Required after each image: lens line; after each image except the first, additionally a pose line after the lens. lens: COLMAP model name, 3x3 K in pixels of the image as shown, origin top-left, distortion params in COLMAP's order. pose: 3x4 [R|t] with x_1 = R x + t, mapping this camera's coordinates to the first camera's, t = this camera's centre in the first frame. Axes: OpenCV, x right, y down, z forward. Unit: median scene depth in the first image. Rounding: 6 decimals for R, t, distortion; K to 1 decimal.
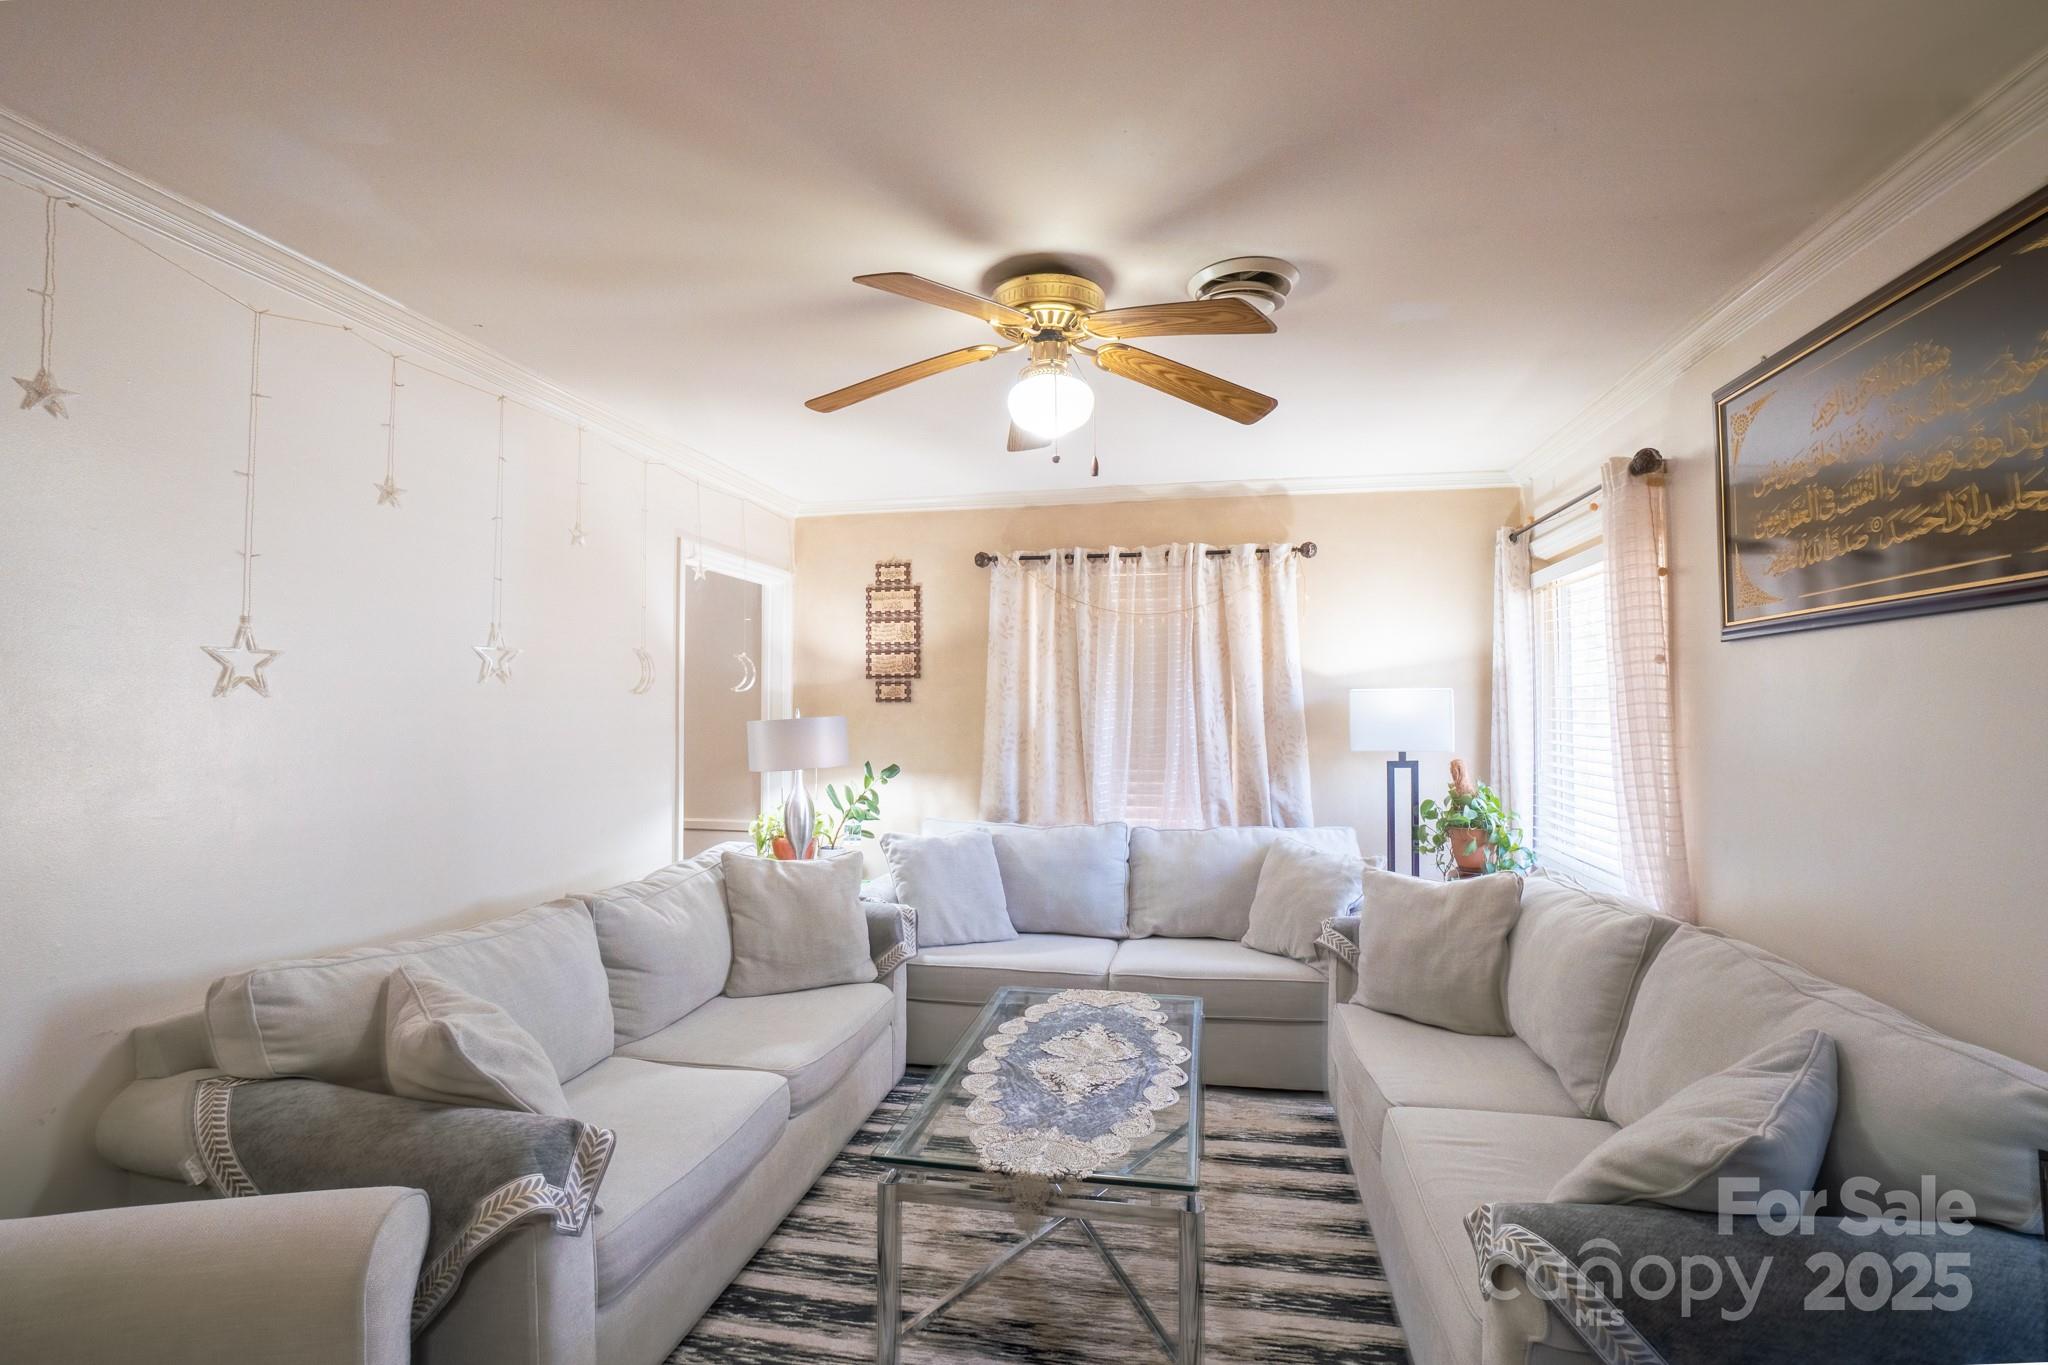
lens RADIAL K [[937.4, 0, 1048.4], [0, 937.4, 674.5], [0, 0, 1]] dist [-0.066636, 0.021723]
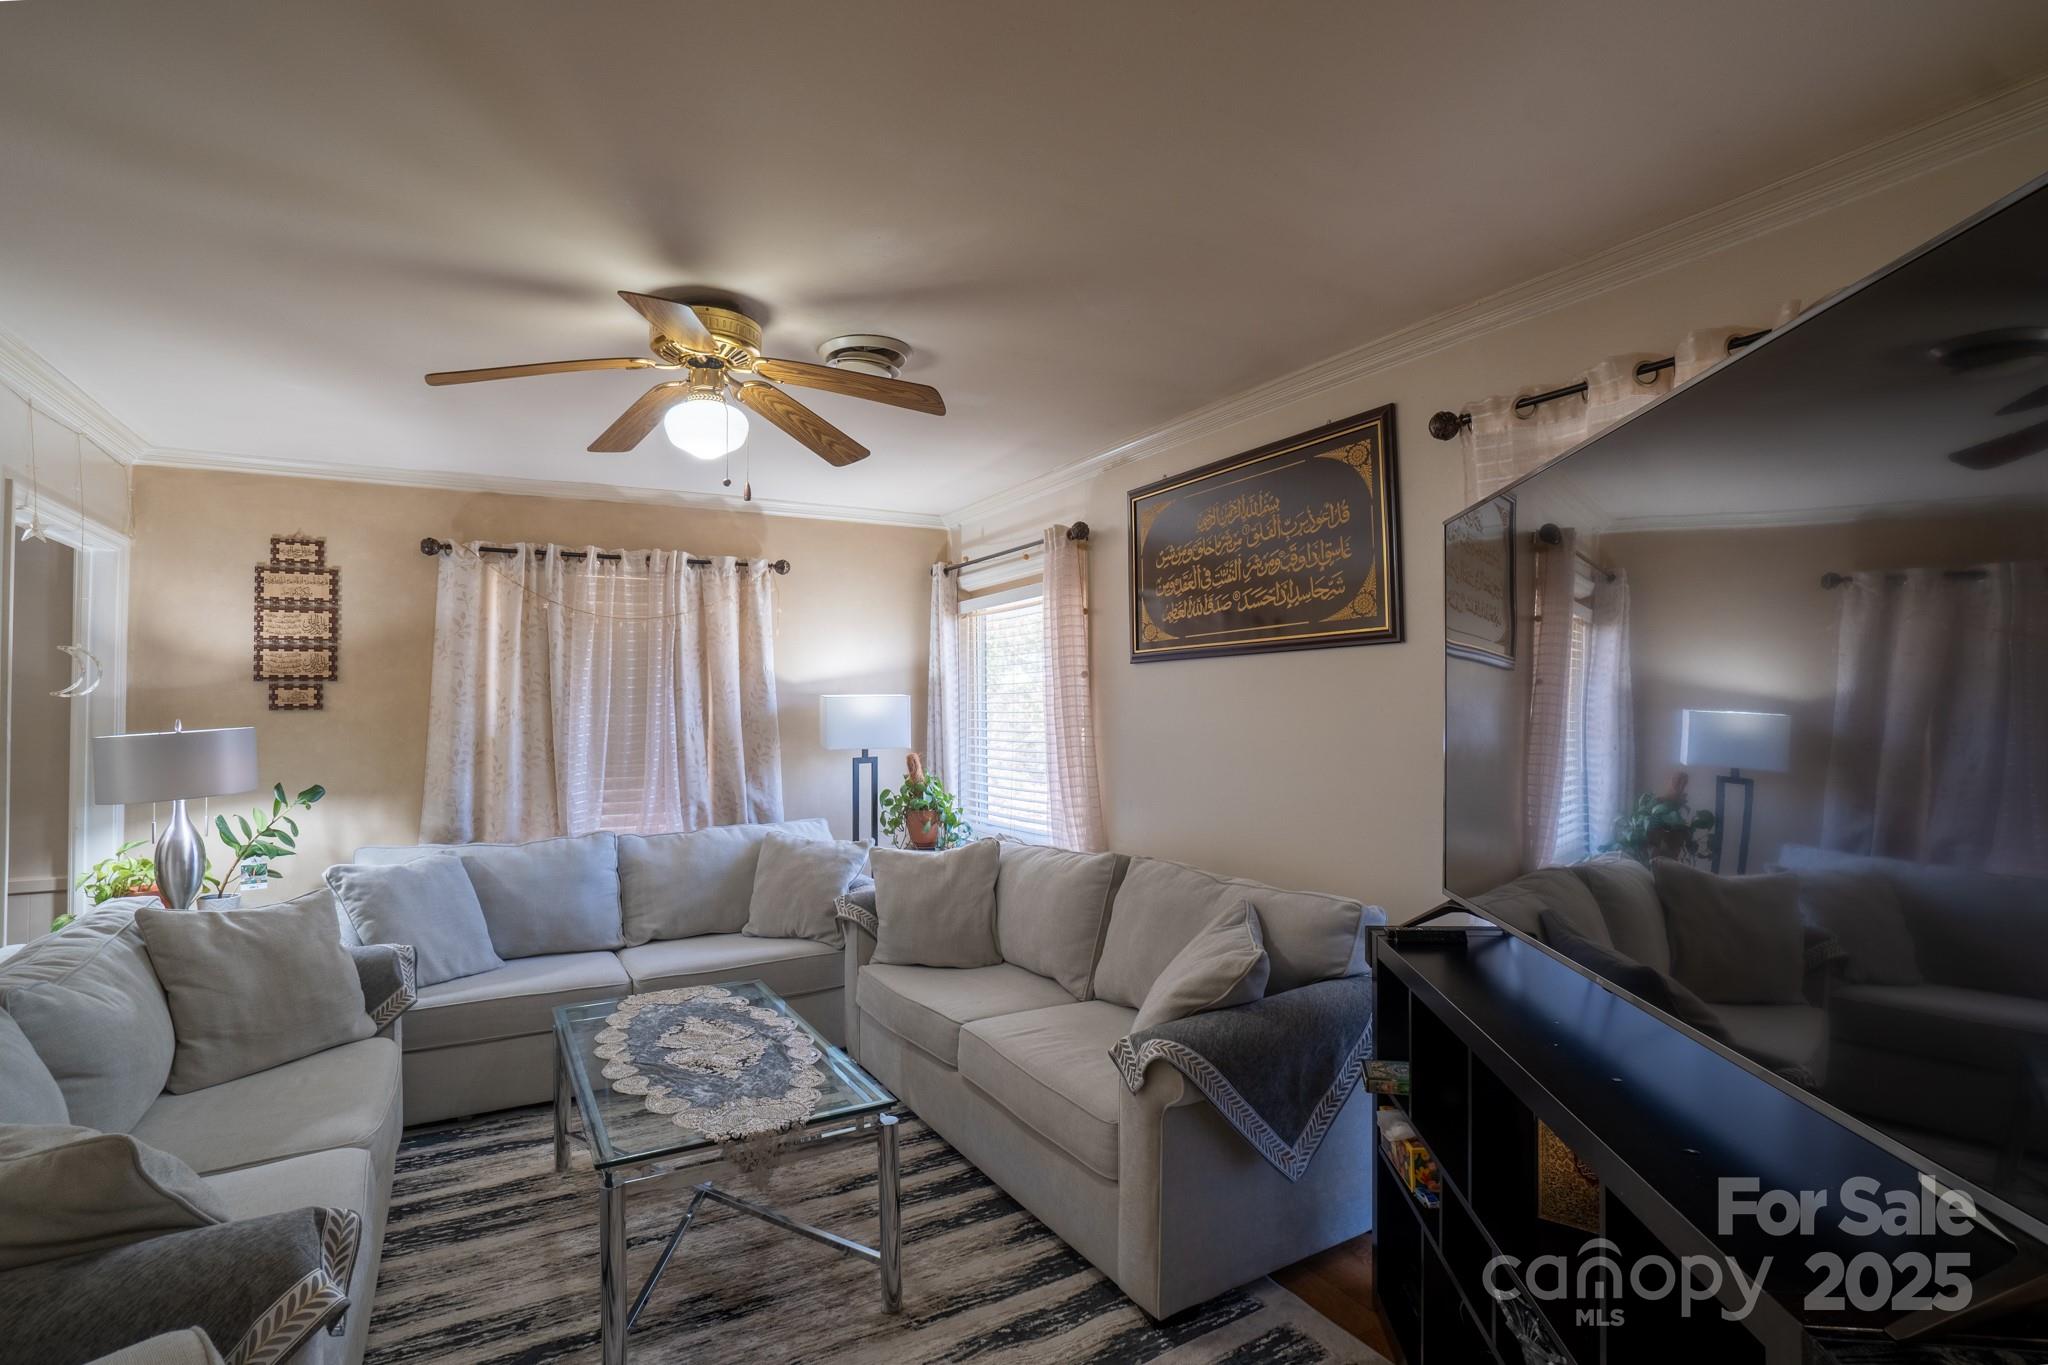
lens RADIAL K [[937.4, 0, 1048.4], [0, 937.4, 674.5], [0, 0, 1]] dist [-0.066636, 0.021723]
pose [[0.754761, 0.015322, 0.655821, -0.220270], [-0.012005, 0.999882, -0.009544, -0.001731], [-0.655890, -0.000670, 0.754856, -0.028950]]
